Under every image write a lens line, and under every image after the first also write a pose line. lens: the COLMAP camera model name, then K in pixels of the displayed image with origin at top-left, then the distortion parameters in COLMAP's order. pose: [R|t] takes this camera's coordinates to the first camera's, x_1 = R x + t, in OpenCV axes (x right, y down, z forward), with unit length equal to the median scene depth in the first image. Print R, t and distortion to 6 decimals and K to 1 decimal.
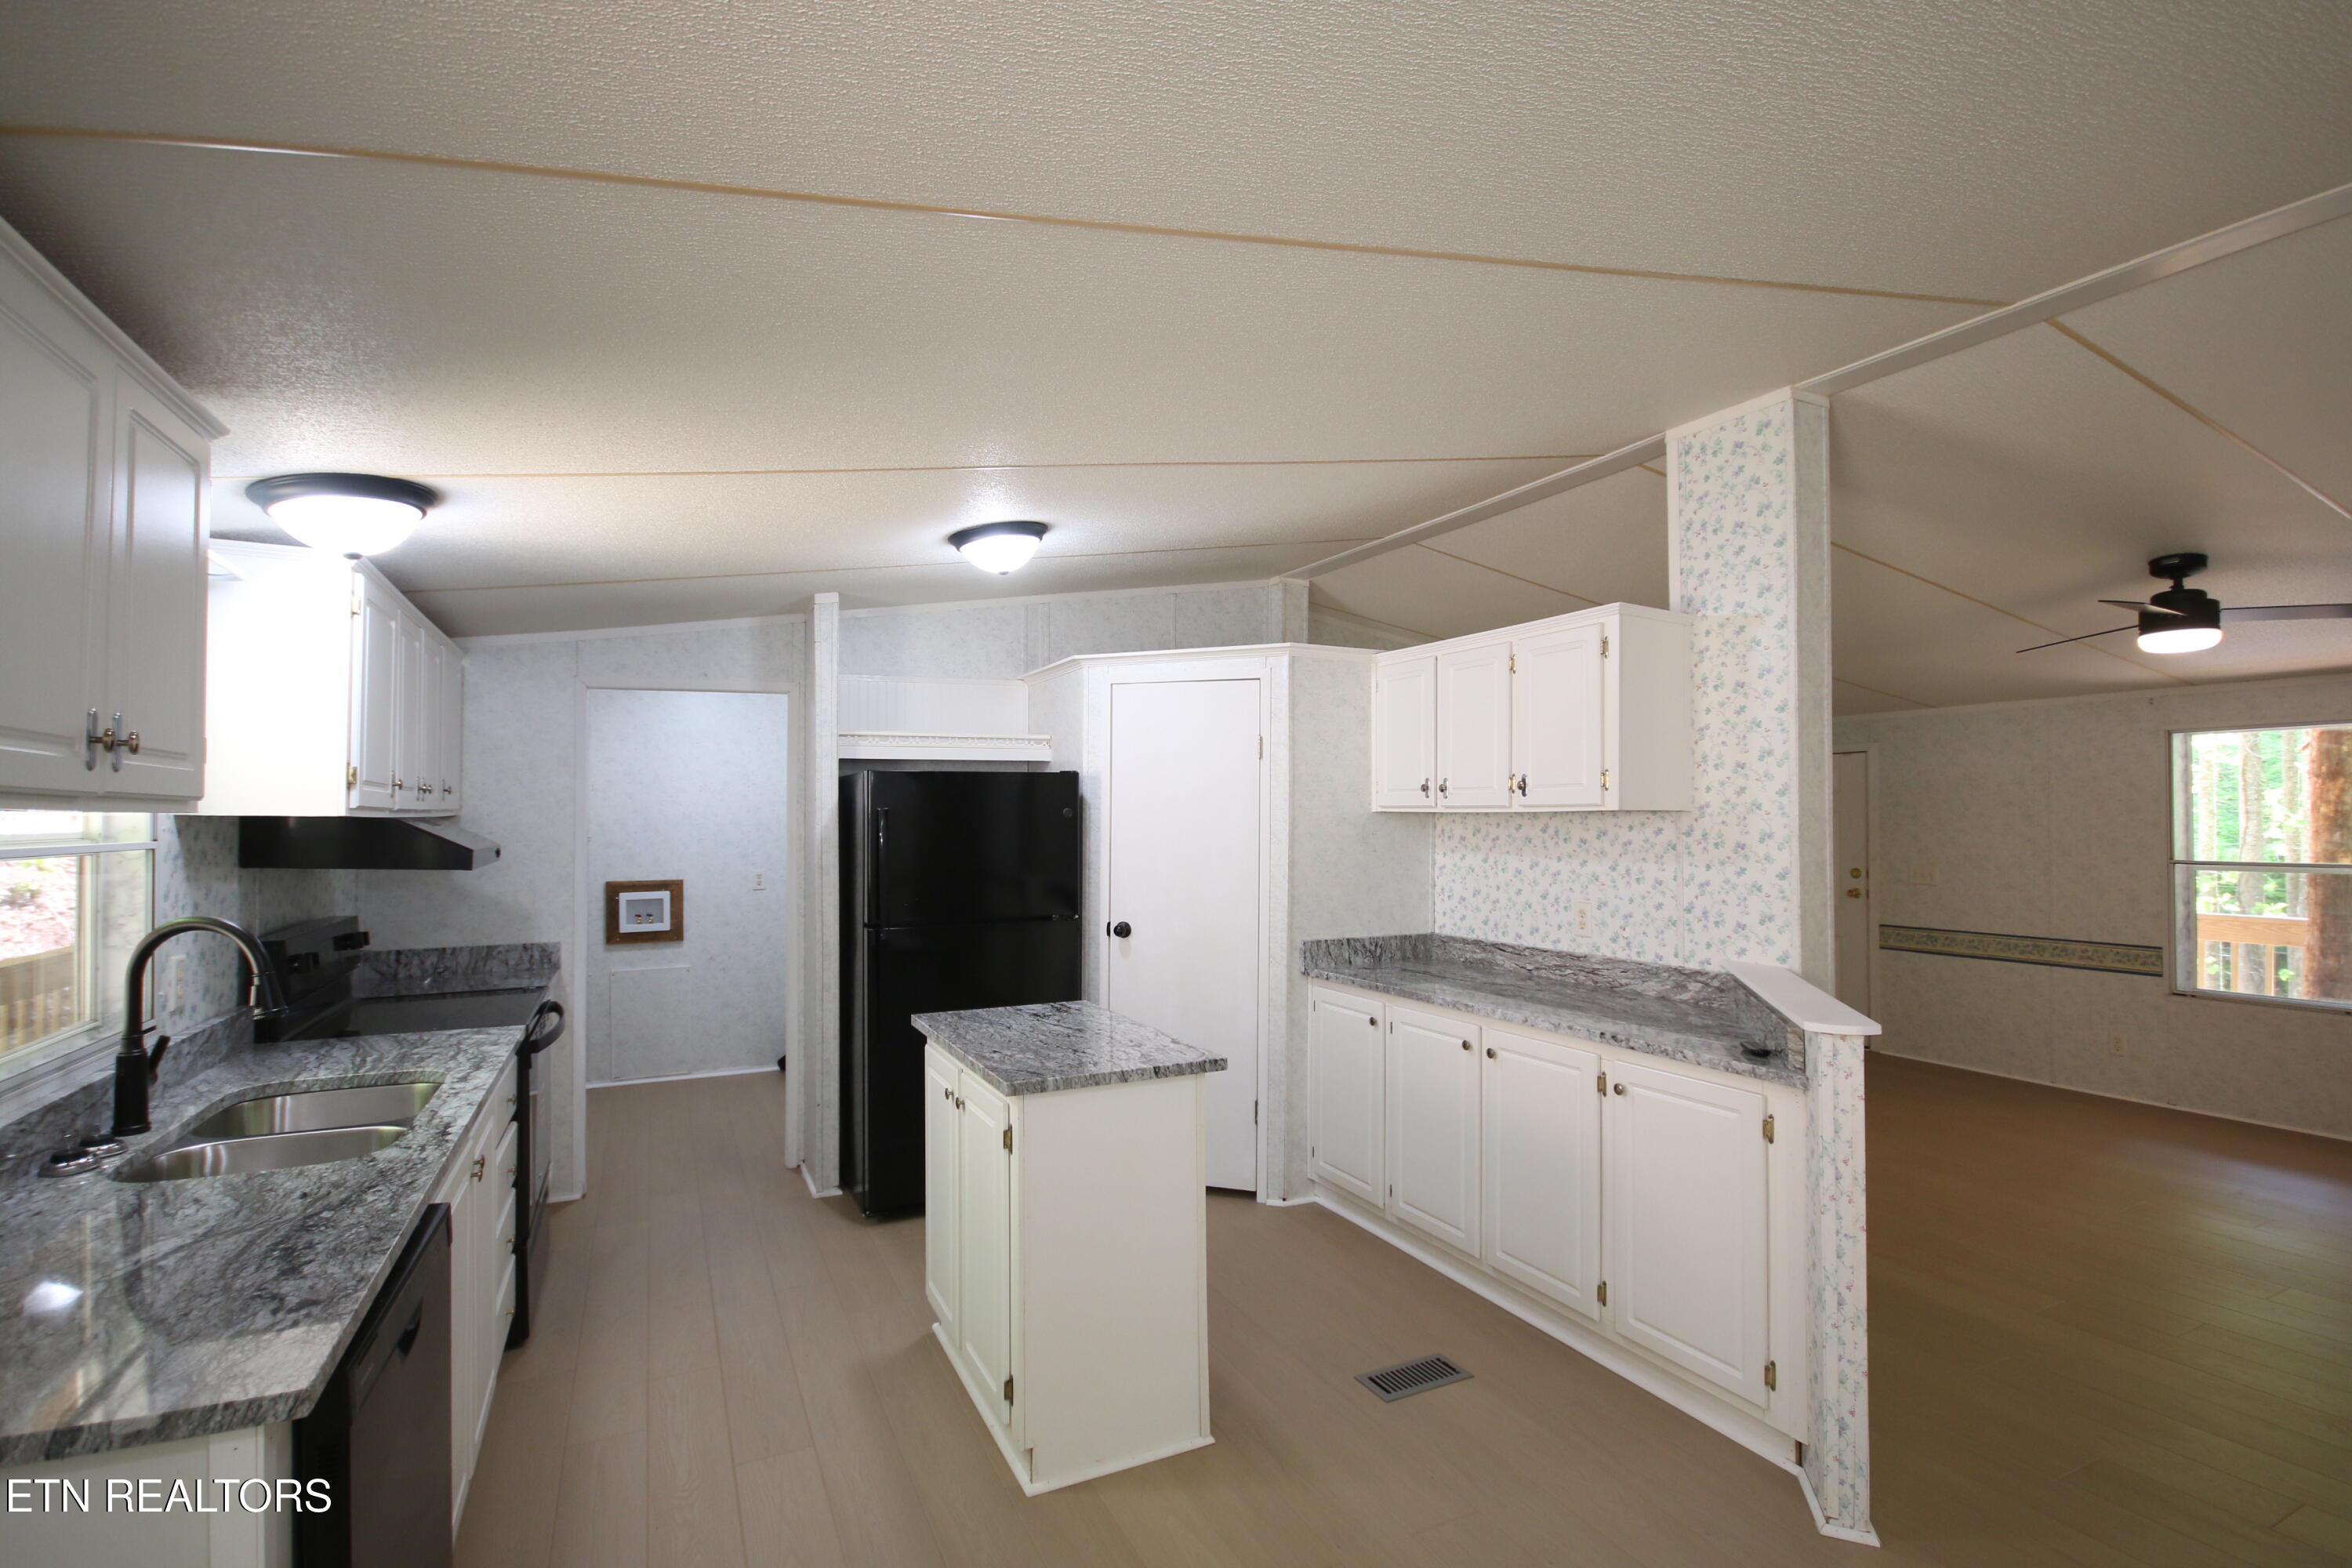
lens RADIAL K [[1123.7, 0, 1181.4], [0, 1123.7, 801.5], [0, 0, 1]] dist [0.003627, 0.000766]
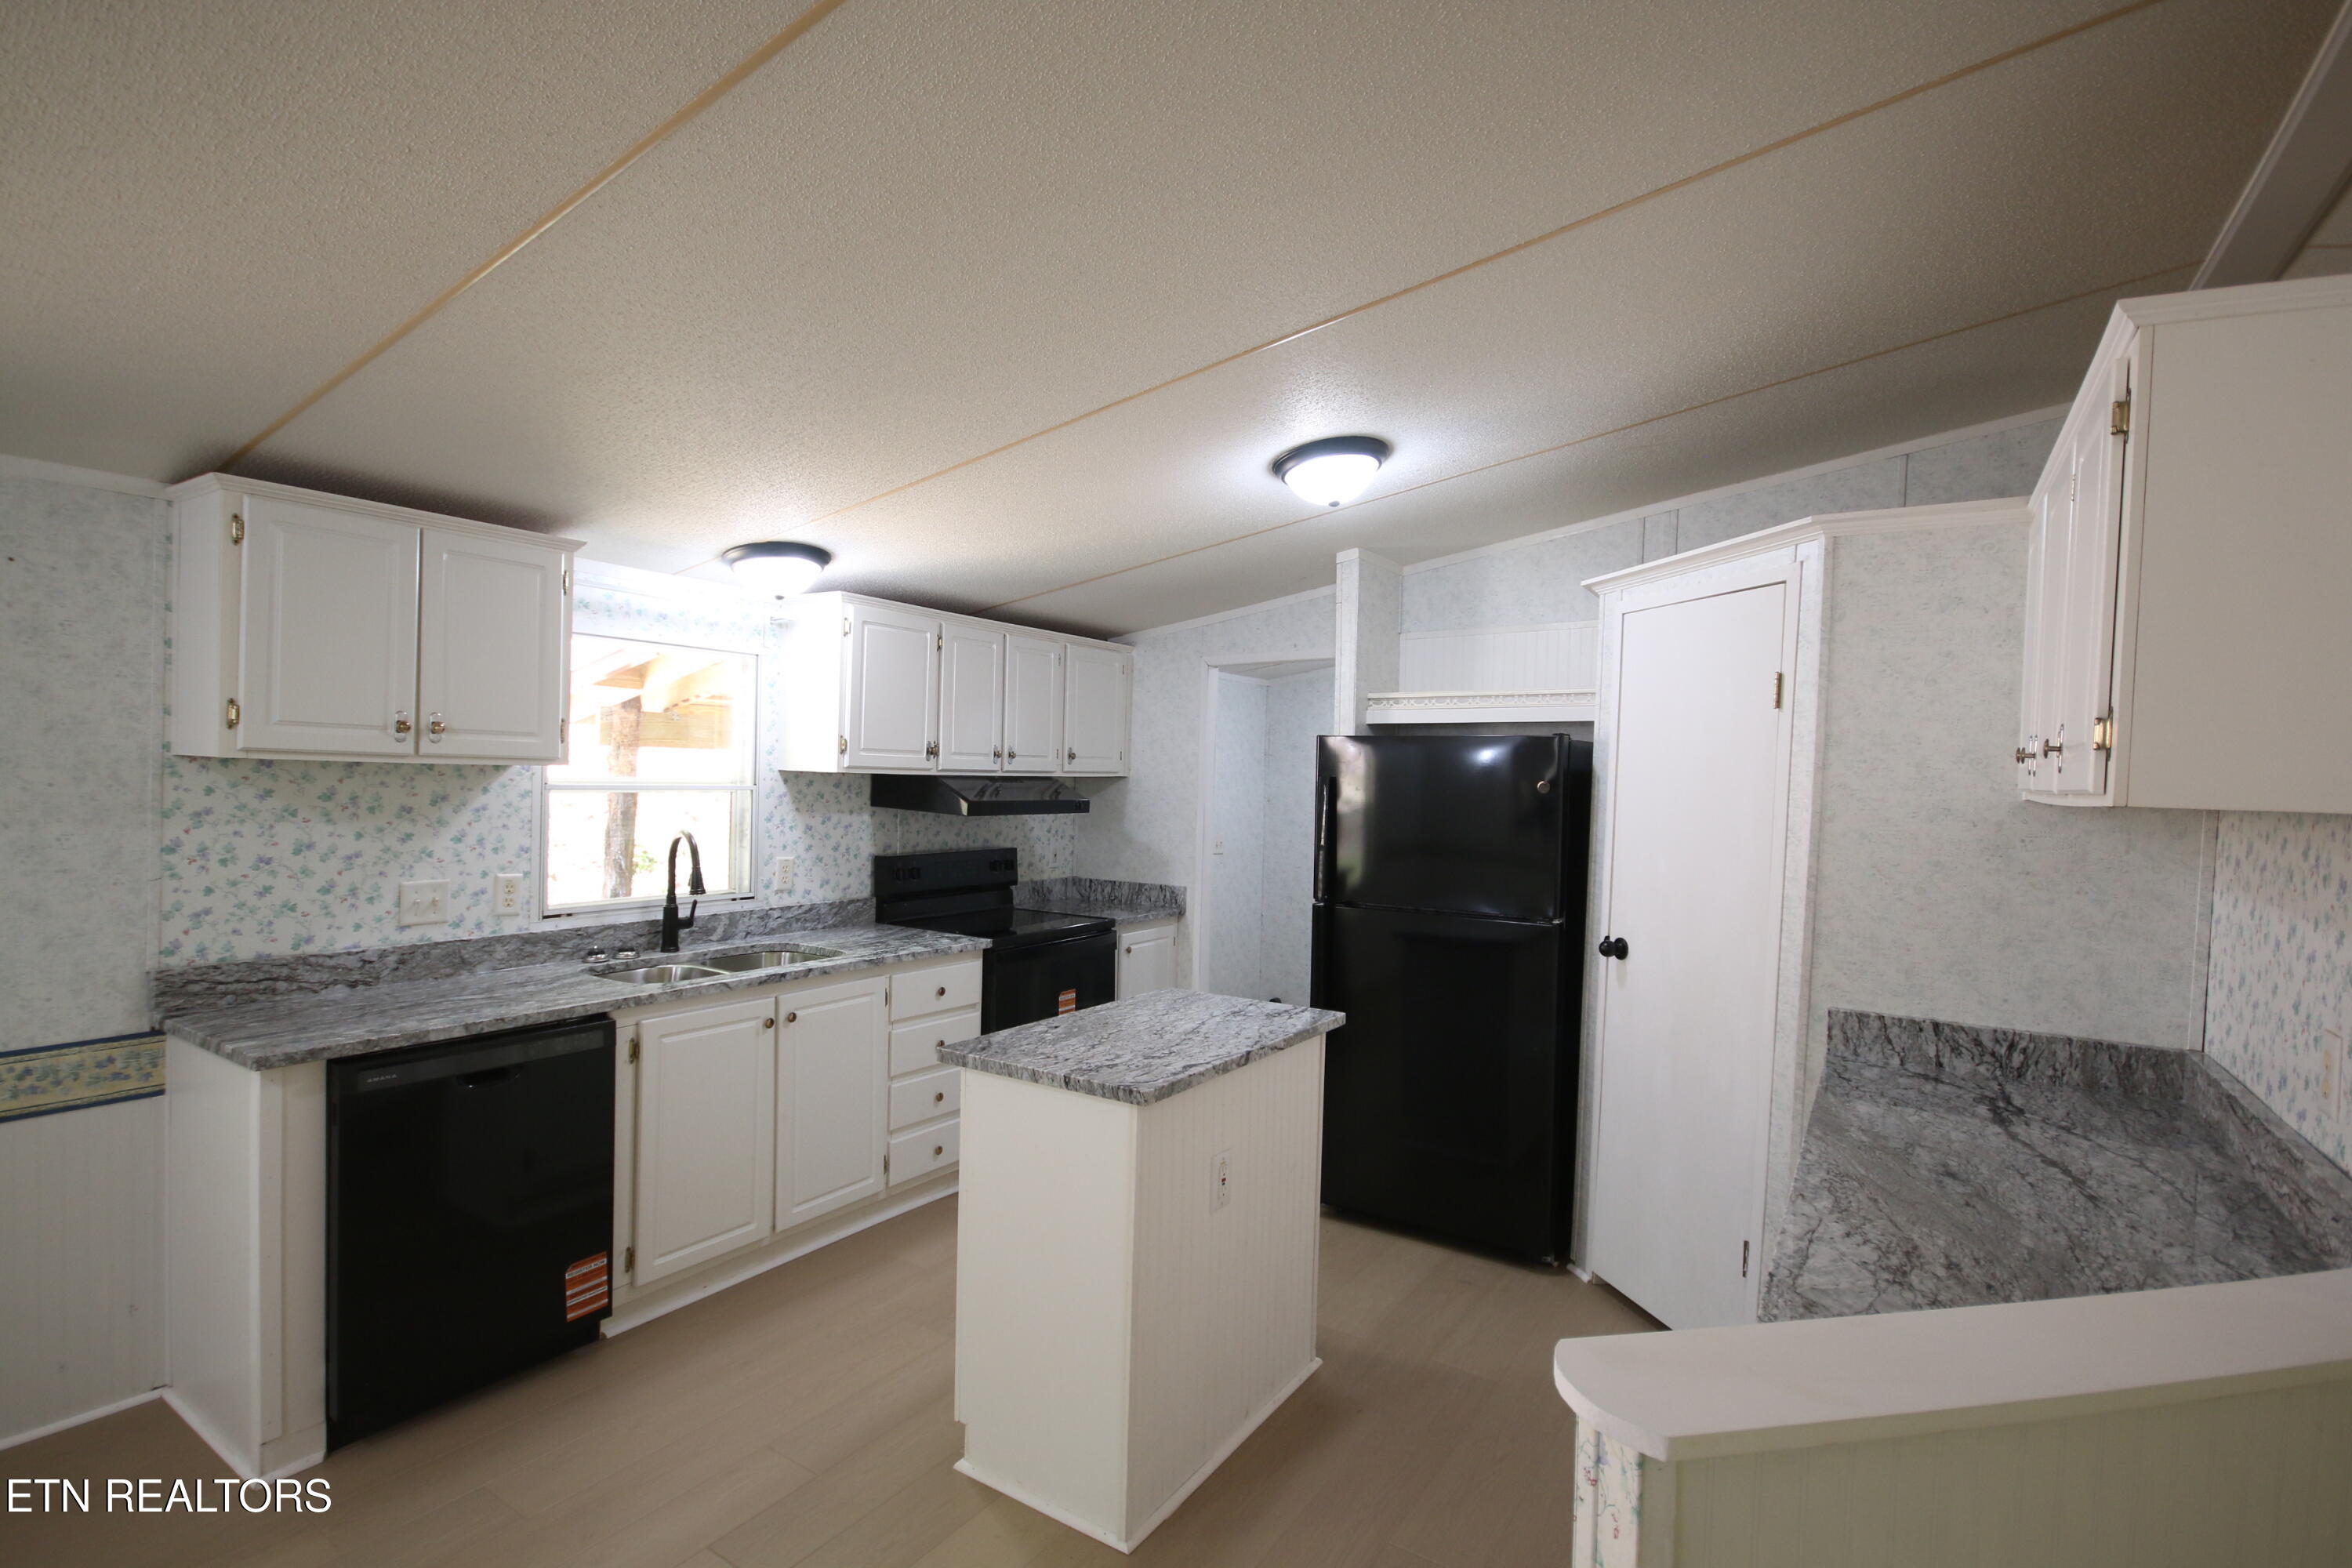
lens RADIAL K [[1123.7, 0, 1181.4], [0, 1123.7, 801.5], [0, 0, 1]] dist [0.003627, 0.000766]
pose [[0.513490, 0.035341, -0.857368, 0.466746], [-0.015467, 0.999370, 0.031931, -0.001160], [0.857956, -0.003135, 0.513713, 0.412619]]
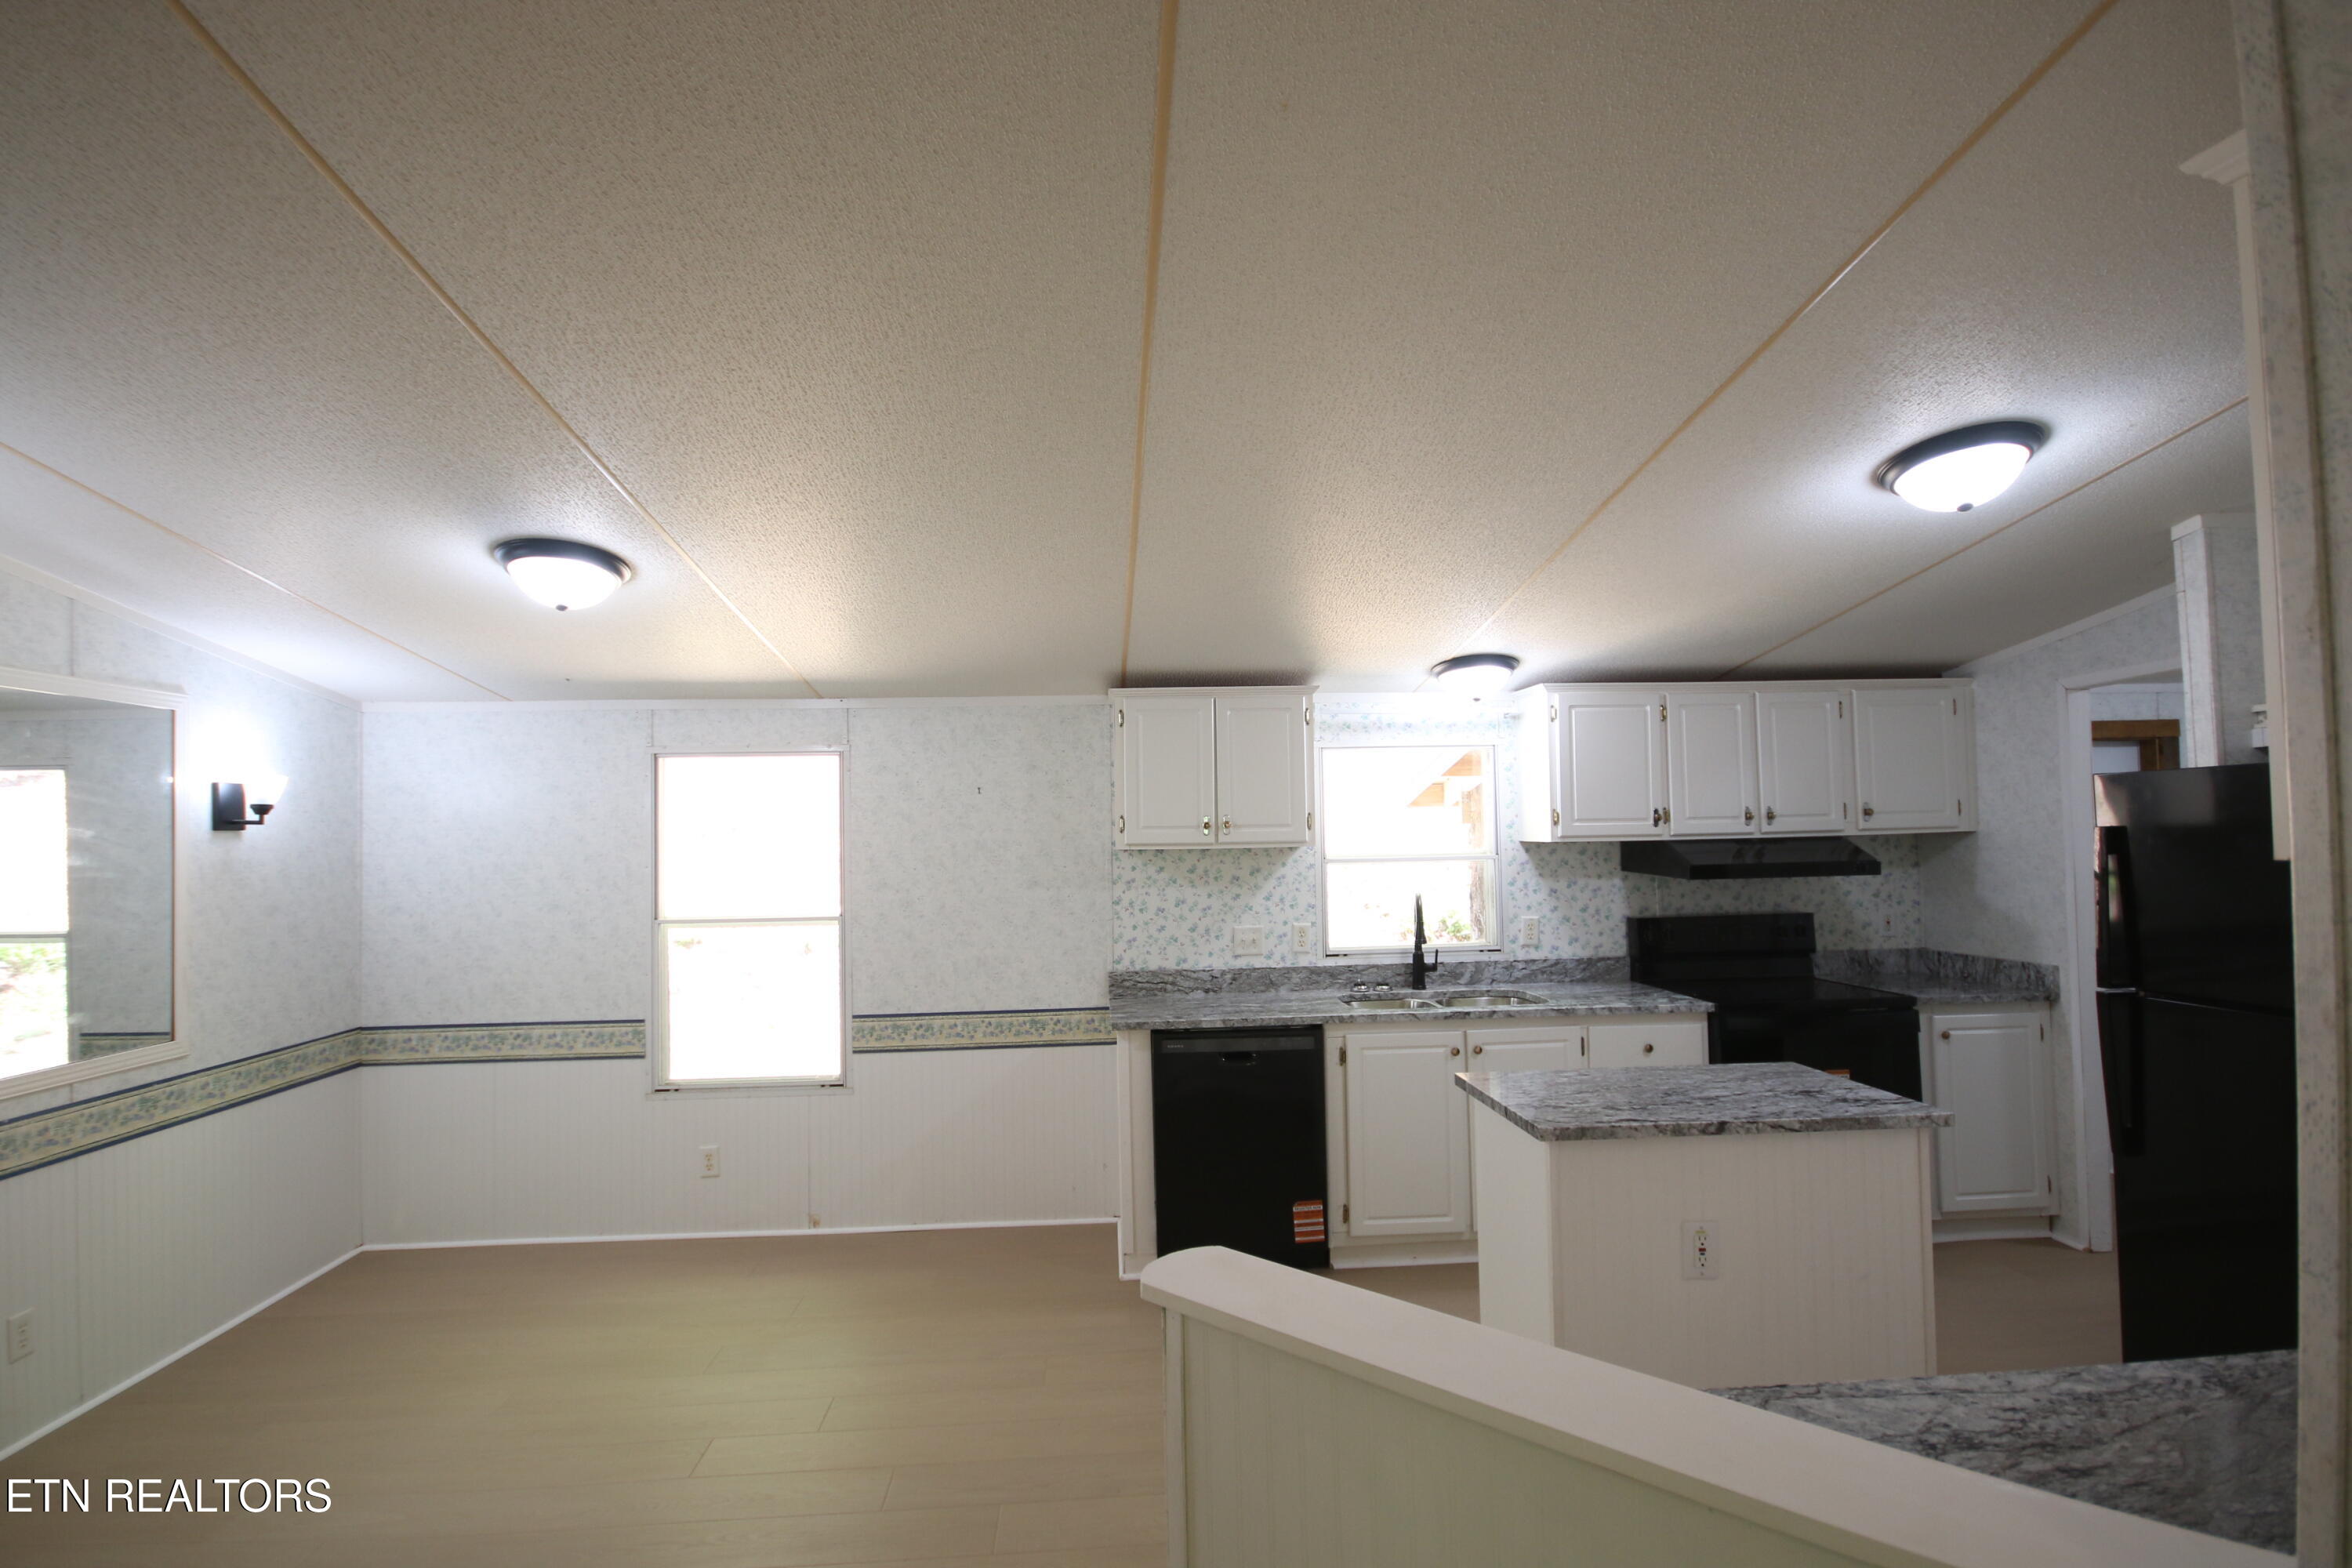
lens RADIAL K [[1123.7, 0, 1181.4], [0, 1123.7, 801.5], [0, 0, 1]] dist [0.003627, 0.000766]
pose [[-0.373208, -0.019874, -0.927535, 0.624276], [0.033077, 0.998850, -0.034711, -0.003692], [0.927158, -0.043634, -0.372121, 0.709107]]
